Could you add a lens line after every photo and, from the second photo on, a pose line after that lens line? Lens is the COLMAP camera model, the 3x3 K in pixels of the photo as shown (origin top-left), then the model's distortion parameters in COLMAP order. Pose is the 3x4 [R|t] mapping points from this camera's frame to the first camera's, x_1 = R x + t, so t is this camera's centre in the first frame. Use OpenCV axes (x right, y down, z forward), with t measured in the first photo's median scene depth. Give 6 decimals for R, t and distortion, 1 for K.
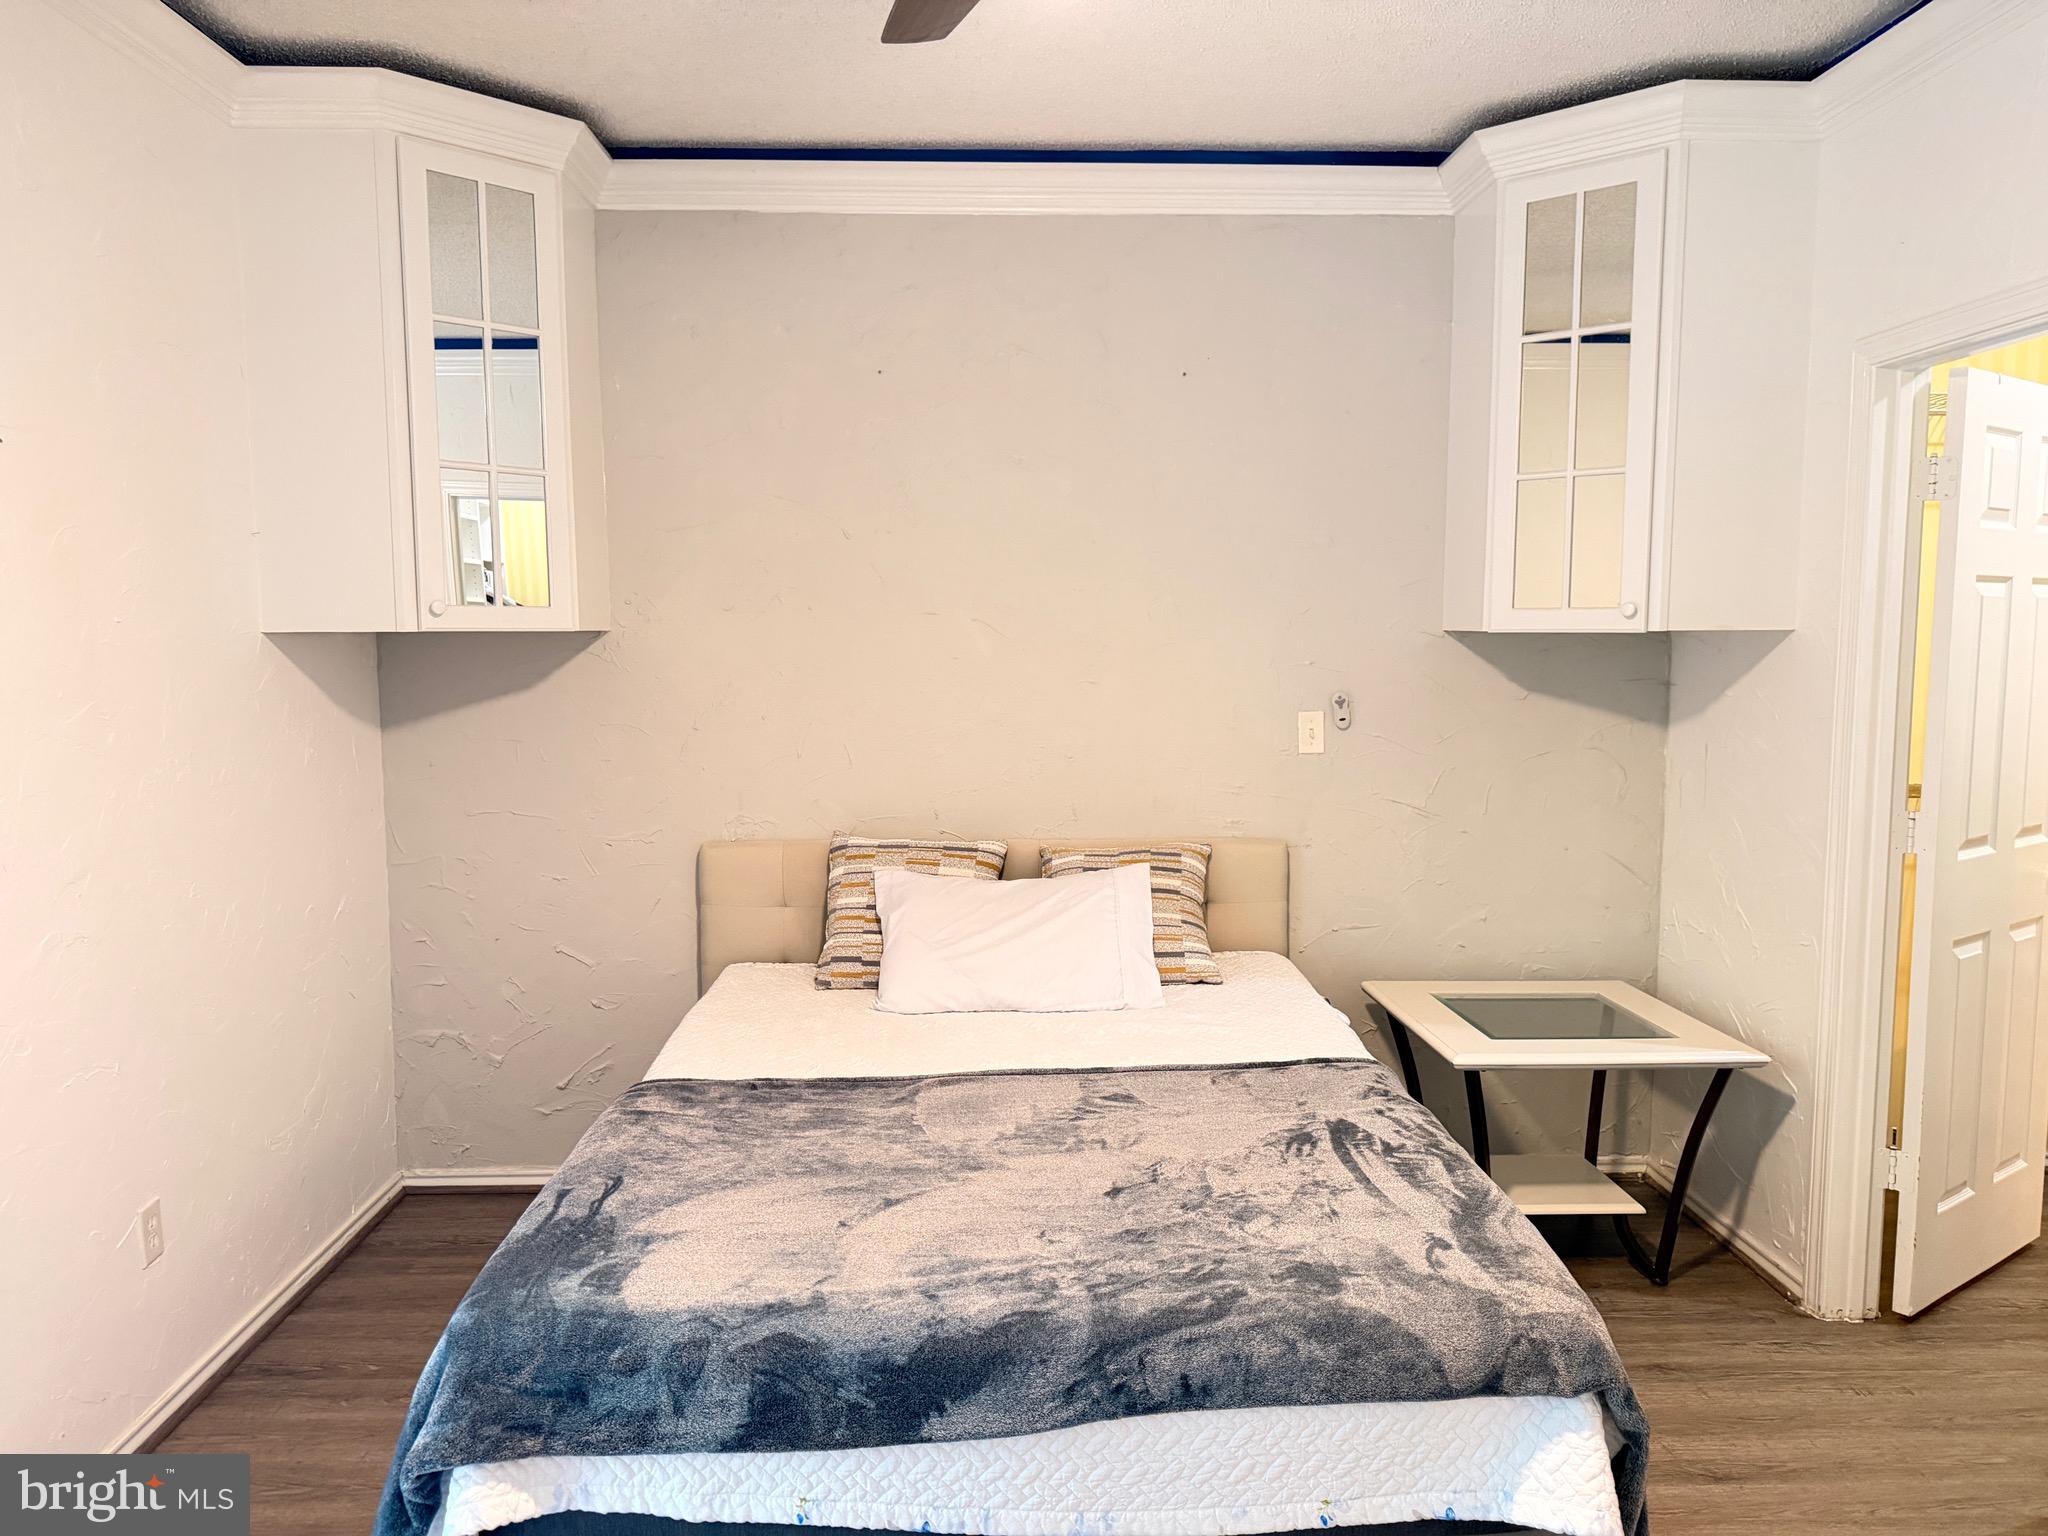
lens RADIAL K [[1451.2, 0, 1005.3], [0, 1451.2, 781.4], [0, 0, 1]] dist [0.140000, -0.263739]
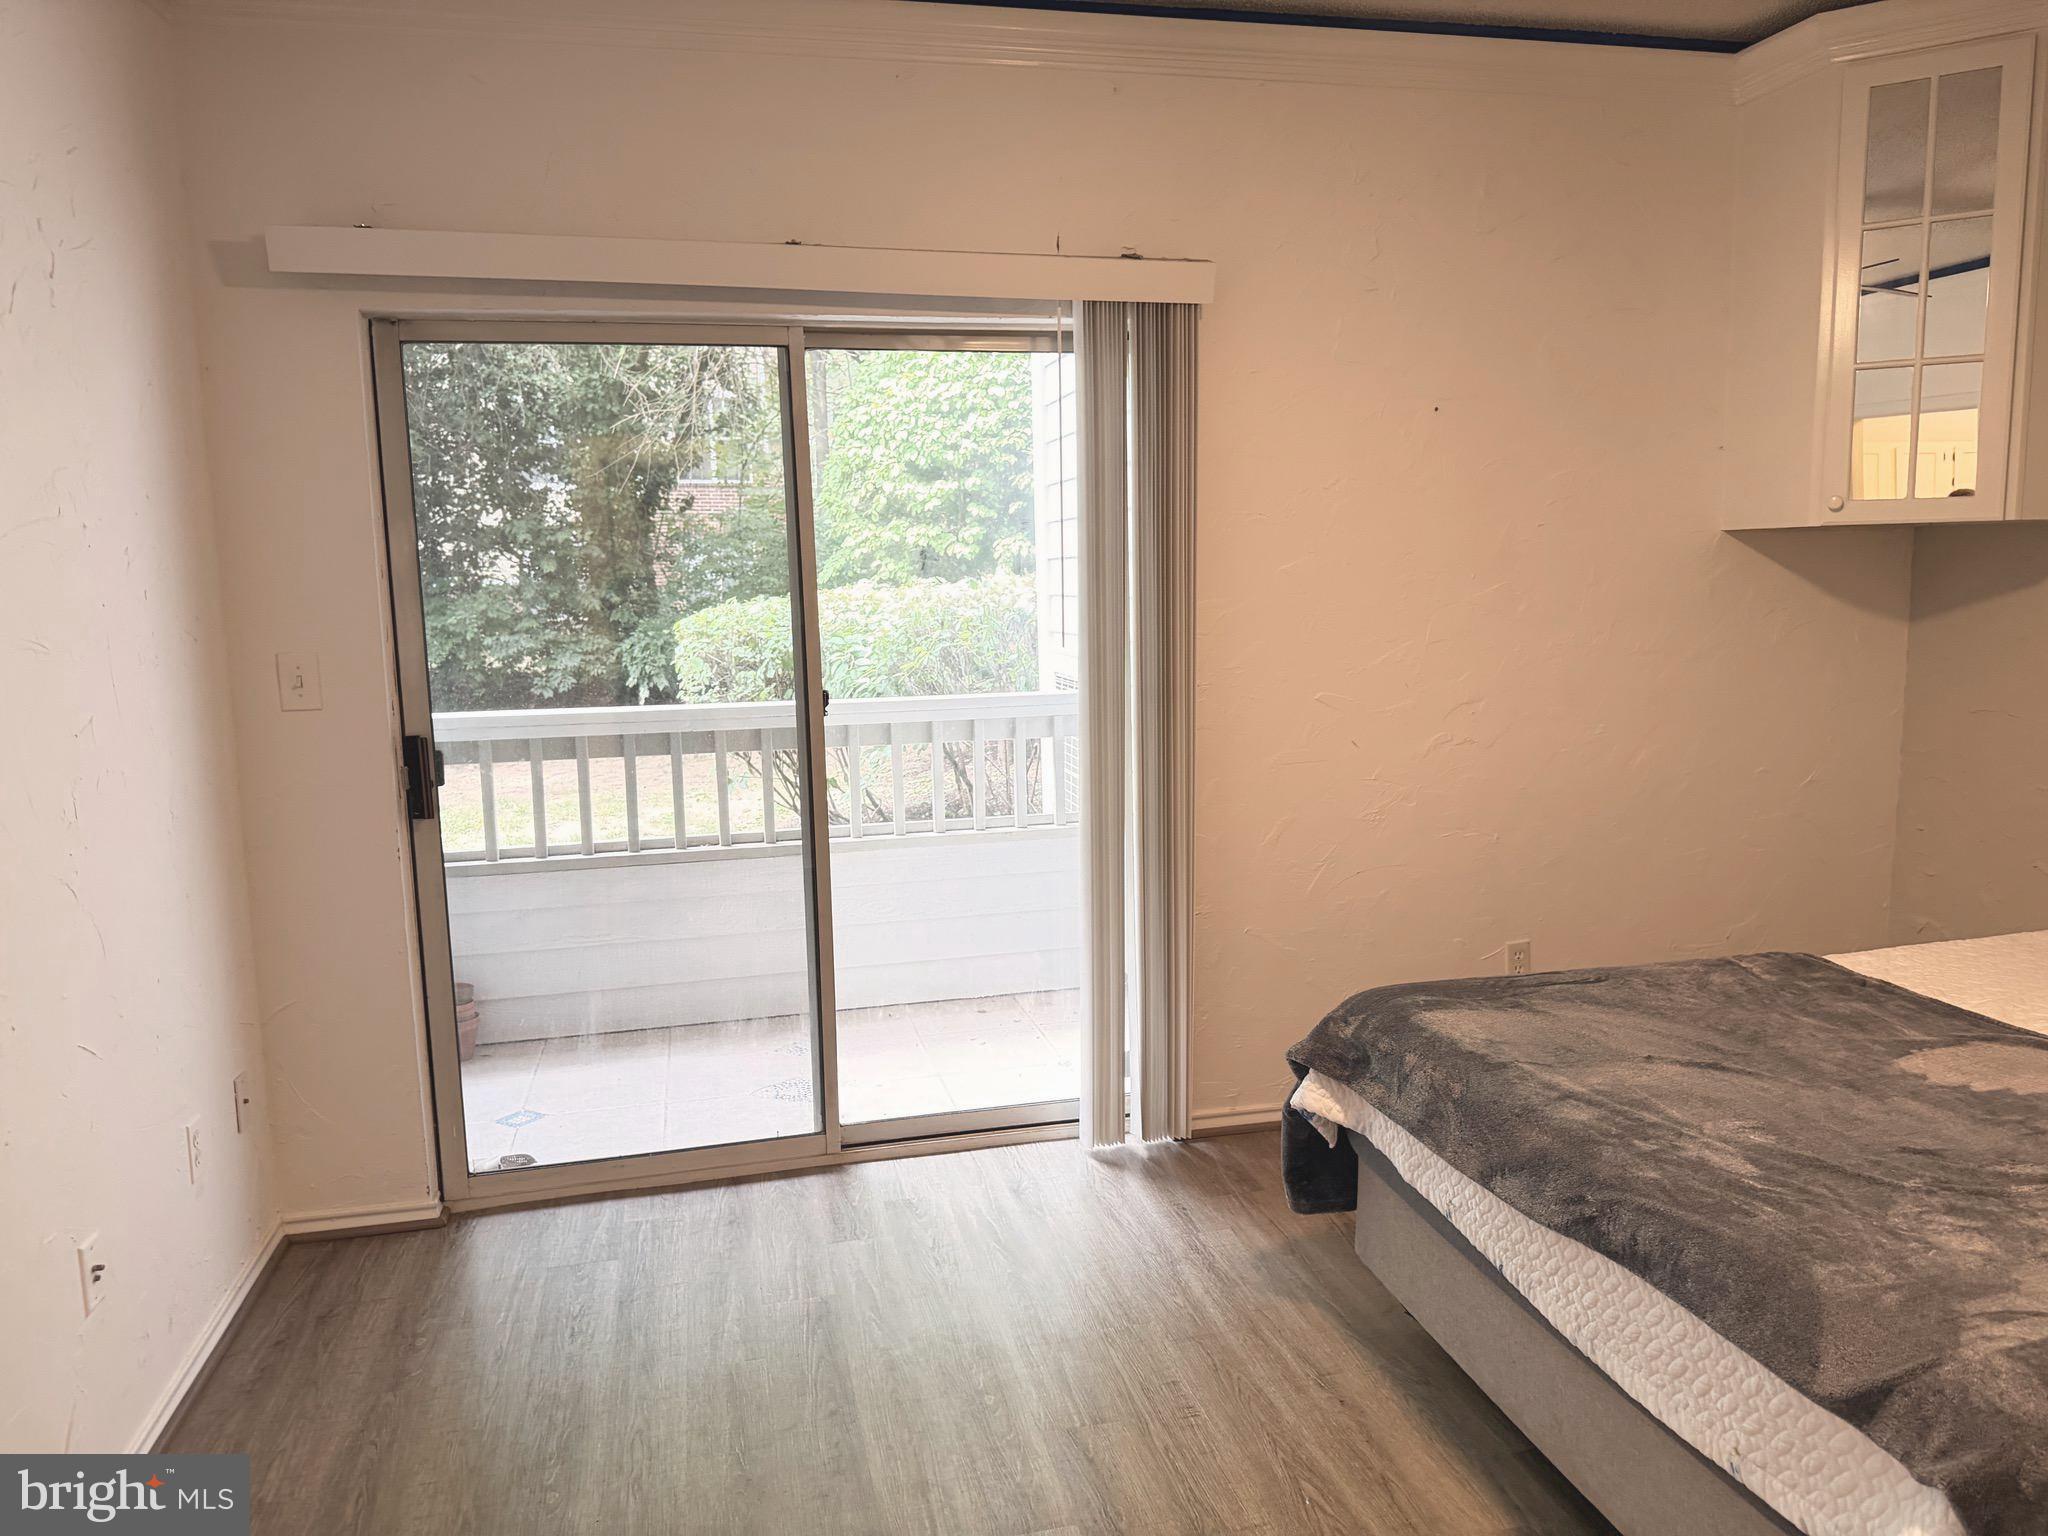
lens RADIAL K [[1438.7, 0, 1024.0], [0, 1438.7, 768.0], [0, 0, 1]] dist [0.046548, -0.053001]
pose [[0.204903, 0.135587, -0.969345, 0.888441], [-0.091370, 0.988684, 0.118978, 0.003093], [0.974508, 0.064190, 0.214973, 0.331078]]
